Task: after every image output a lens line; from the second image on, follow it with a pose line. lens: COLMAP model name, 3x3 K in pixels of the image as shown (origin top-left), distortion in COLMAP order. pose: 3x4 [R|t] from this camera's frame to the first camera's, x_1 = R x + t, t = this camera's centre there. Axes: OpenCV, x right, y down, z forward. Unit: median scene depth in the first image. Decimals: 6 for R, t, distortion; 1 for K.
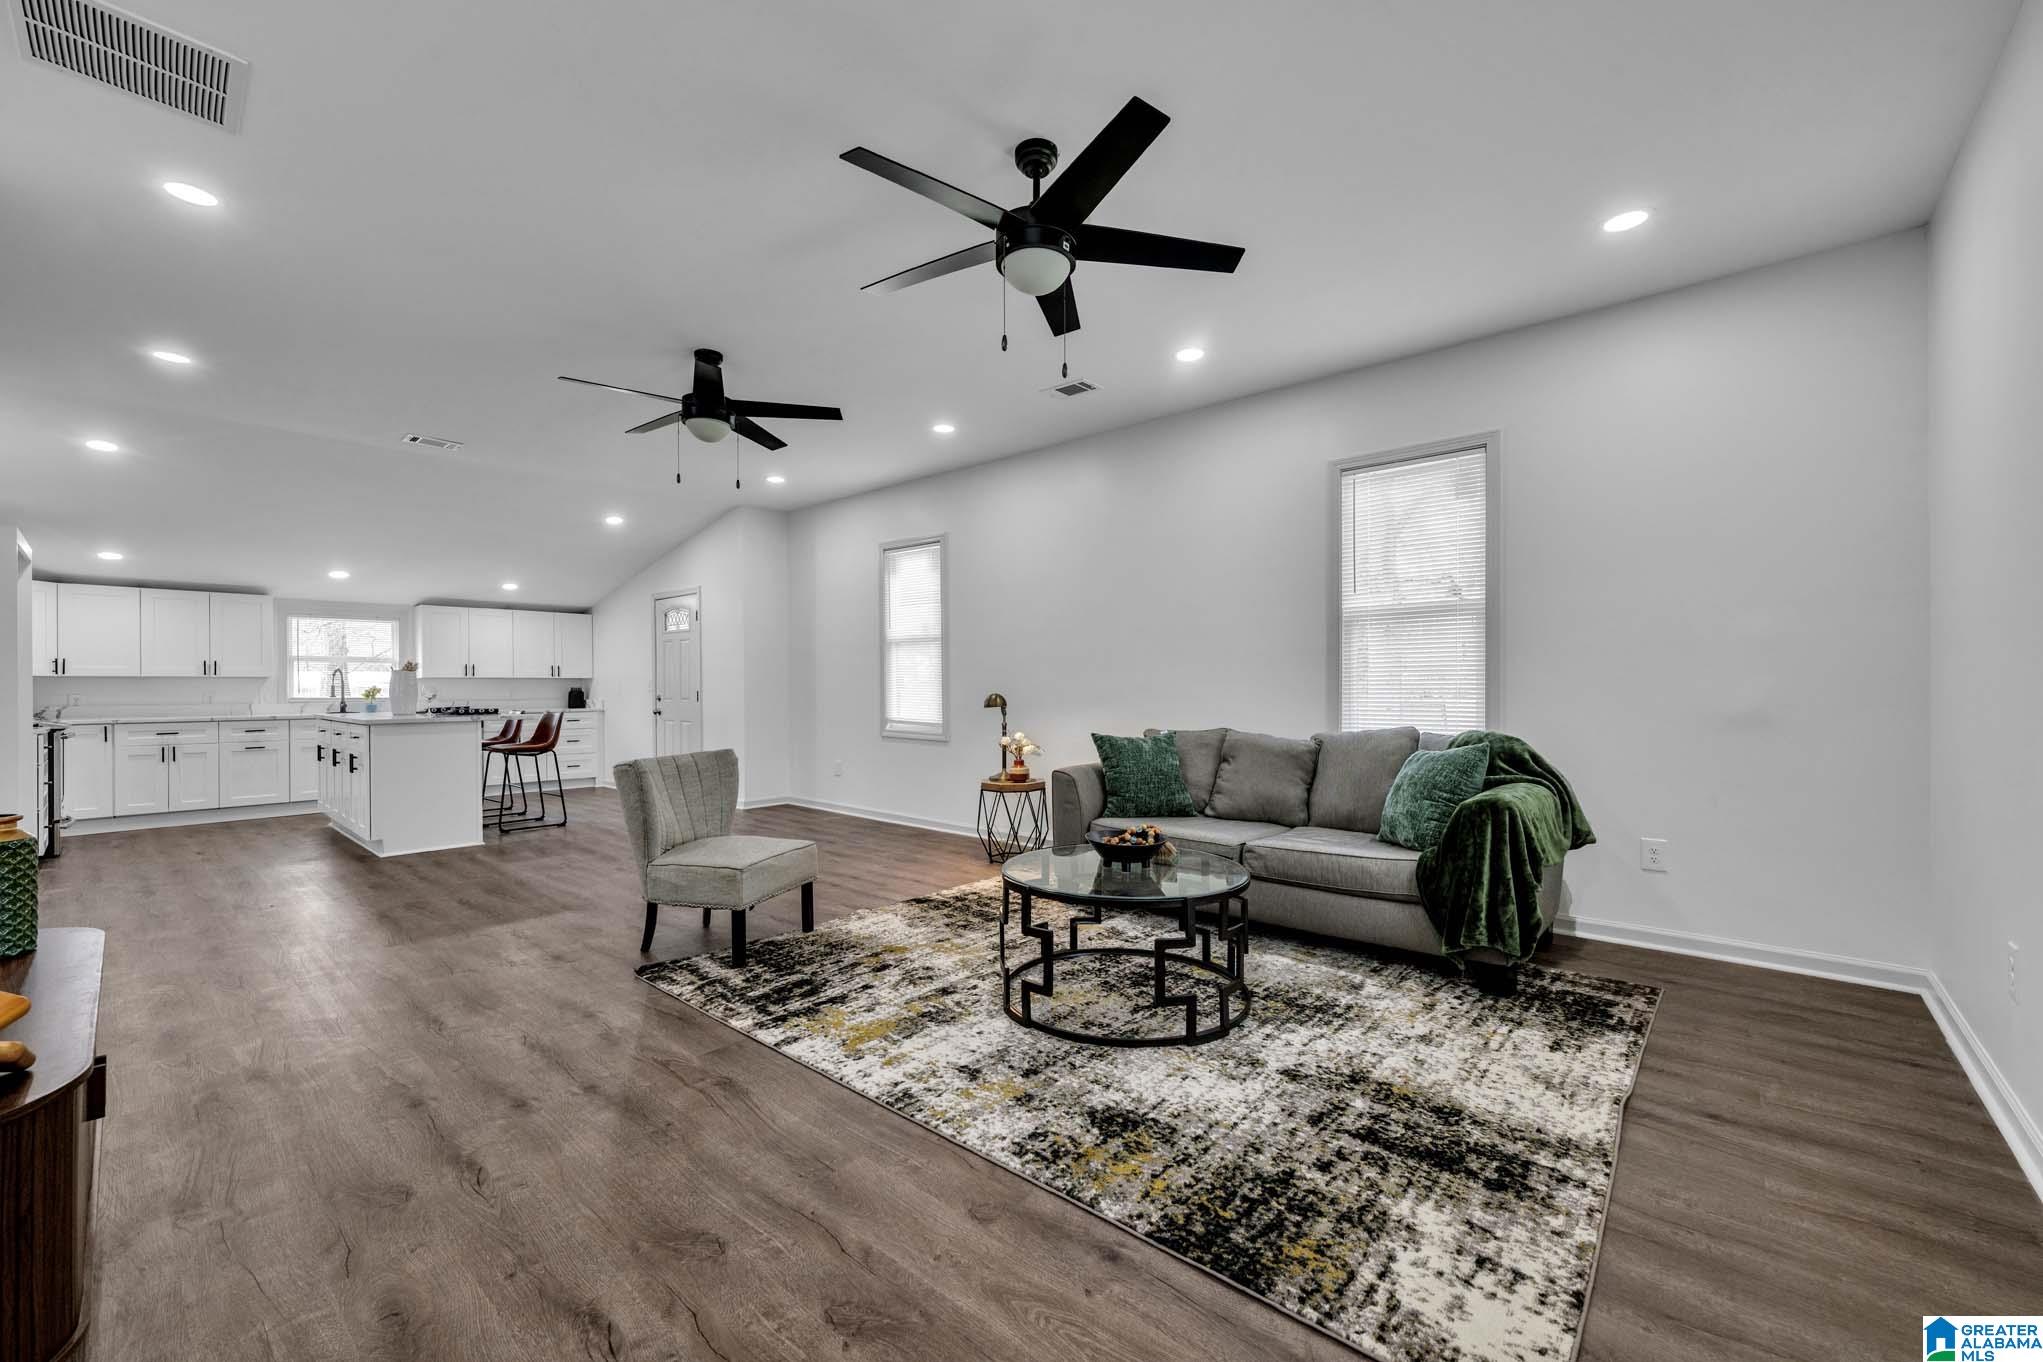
lens RADIAL K [[805.1, 0, 1025.3], [0, 805.1, 681.5], [0, 0, 1]] dist [-0.000521, -0.000968]
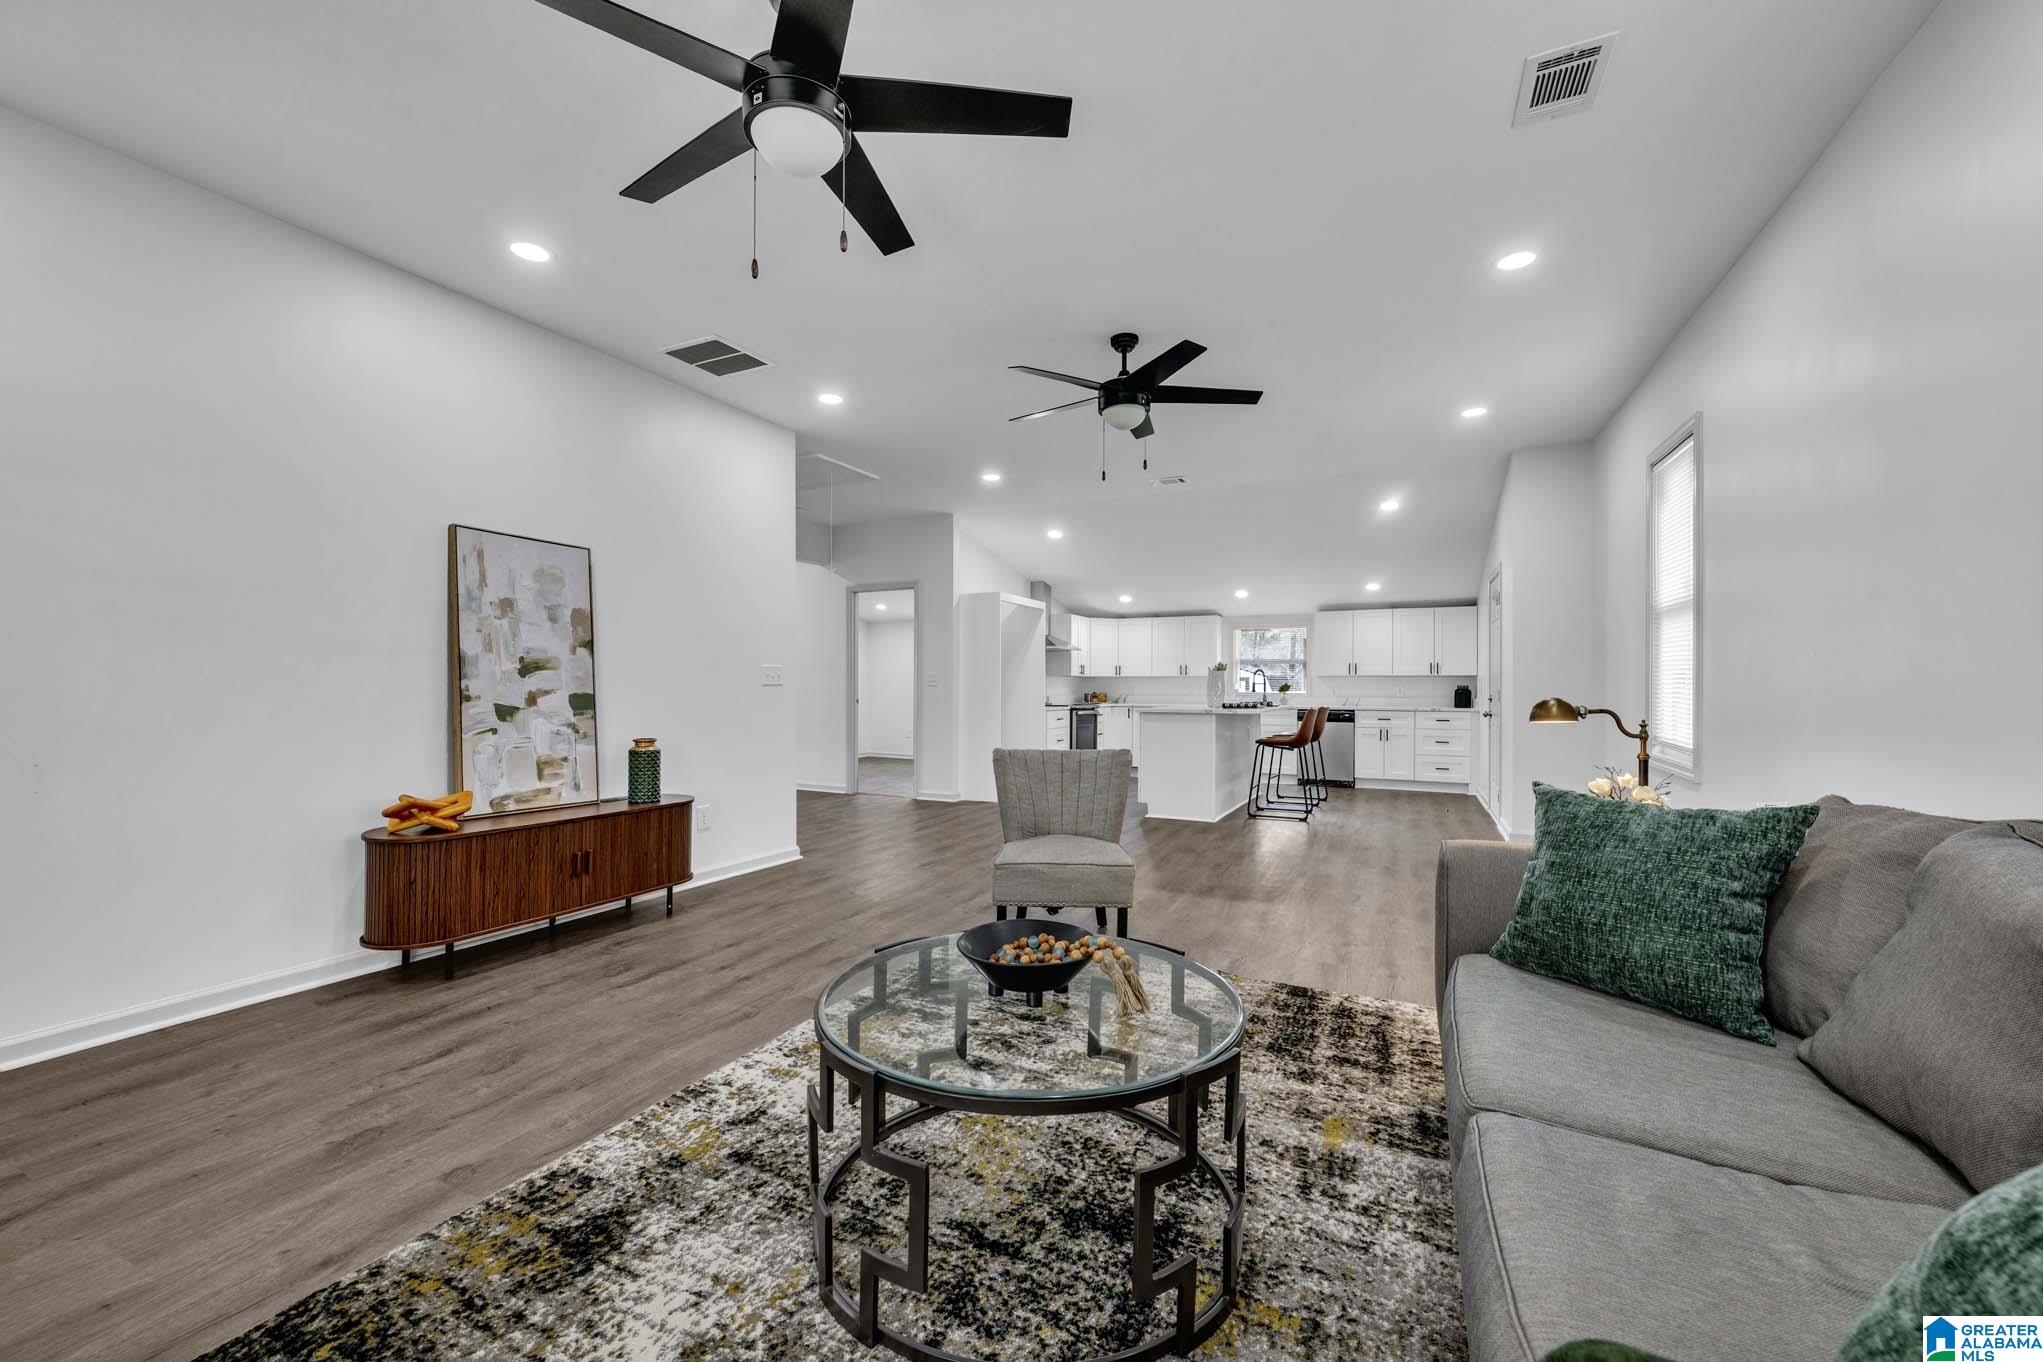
lens RADIAL K [[805.1, 0, 1019.1], [0, 805.1, 685.0], [0, 0, 1]] dist [-0.000521, -0.000968]
pose [[0.267092, 0.005388, -0.963656, 0.664974], [0.000260, 0.999984, 0.005663, 0.003592], [0.963671, -0.001763, 0.267086, 0.812435]]
